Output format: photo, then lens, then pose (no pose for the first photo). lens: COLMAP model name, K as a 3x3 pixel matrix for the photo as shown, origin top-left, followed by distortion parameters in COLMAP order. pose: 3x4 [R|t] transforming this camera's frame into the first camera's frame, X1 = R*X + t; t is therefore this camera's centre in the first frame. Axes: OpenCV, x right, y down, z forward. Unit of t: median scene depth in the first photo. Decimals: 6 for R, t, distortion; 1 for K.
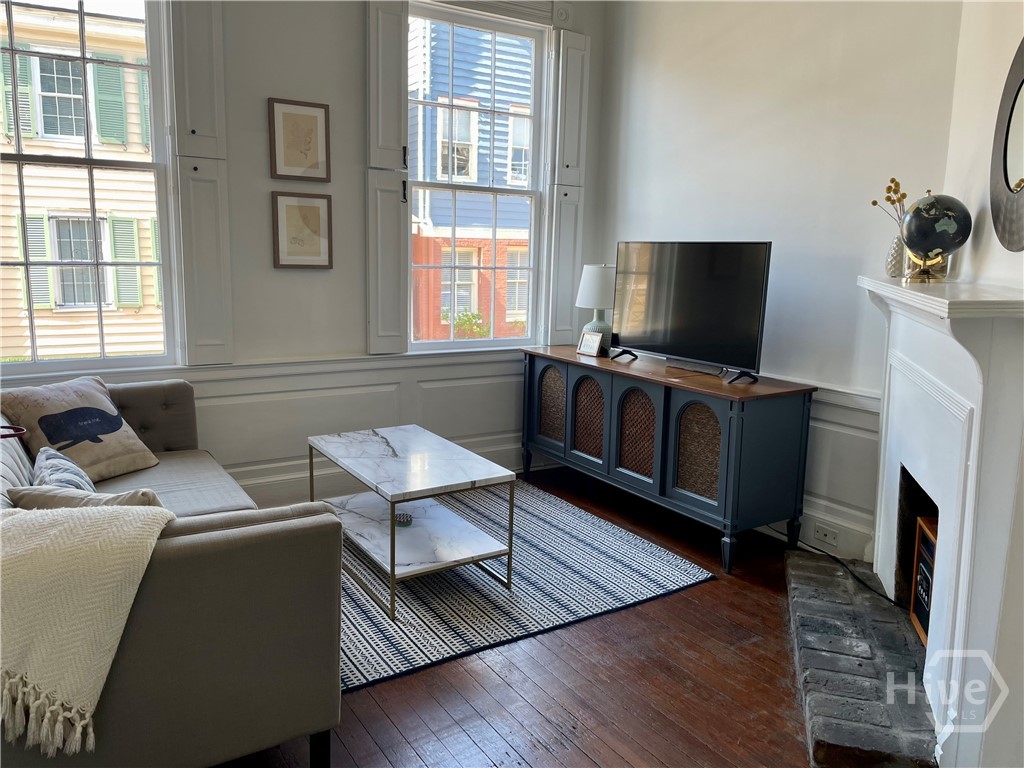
lens RADIAL K [[773.7, 0, 511.6], [0, 773.7, 382.7], [0, 0, 1]] dist [0.092146, -0.120950]
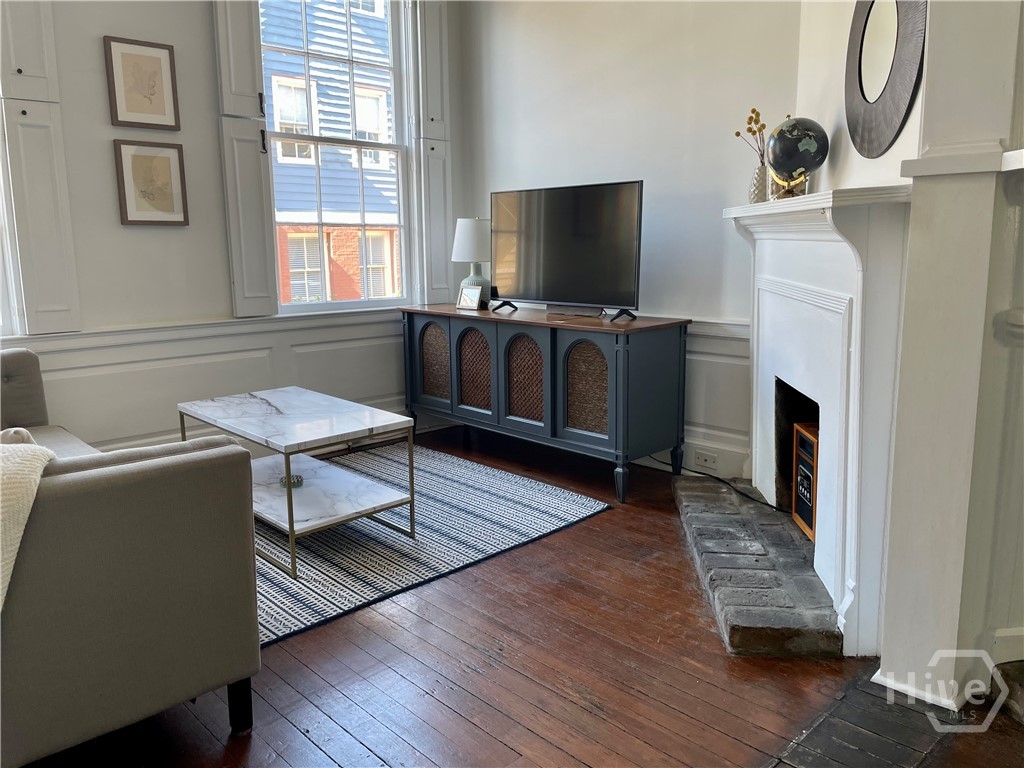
lens RADIAL K [[773.7, 0, 512.2], [0, 773.7, 384.7], [0, 0, 1]] dist [0.092146, -0.120950]
pose [[0.980626, -0.067322, 0.183956, -0.045822], [0.065023, 0.997712, 0.018510, 0.060412], [-0.184781, -0.006190, 0.982760, 0.017199]]
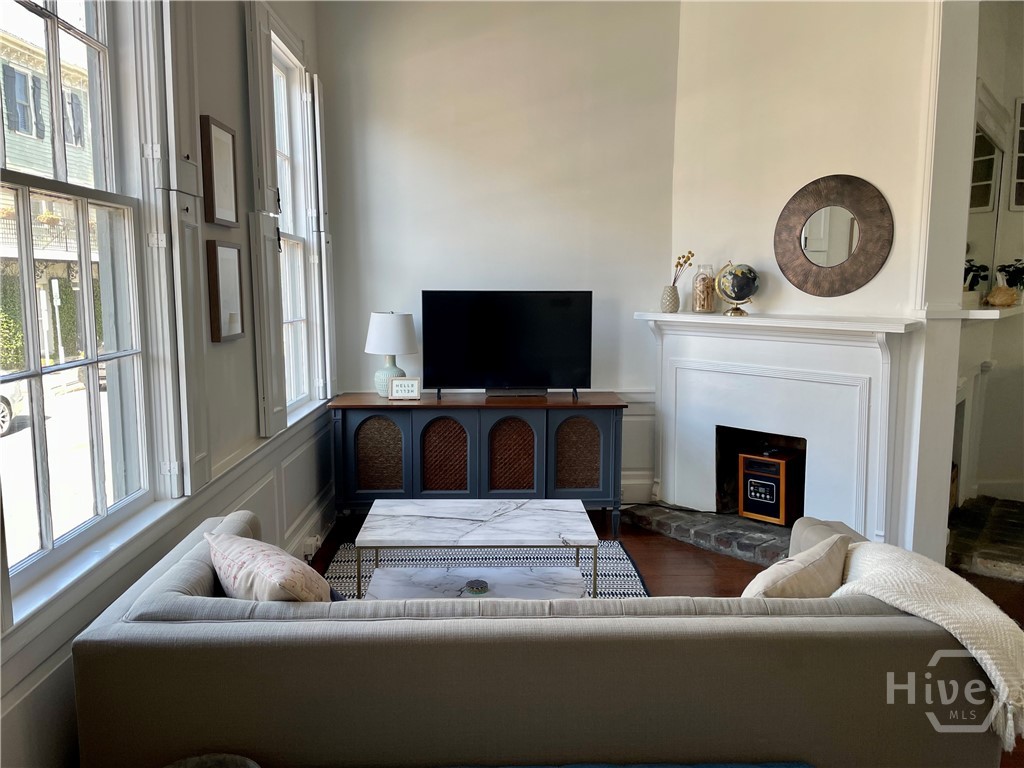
lens RADIAL K [[773.7, 0, 515.0], [0, 773.7, 384.8], [0, 0, 1]] dist [0.092146, -0.120950]
pose [[0.504308, -0.134889, 0.852924, -0.930257], [0.157095, 0.985573, 0.062982, -0.127668], [-0.849114, 0.102228, 0.518222, 0.440725]]
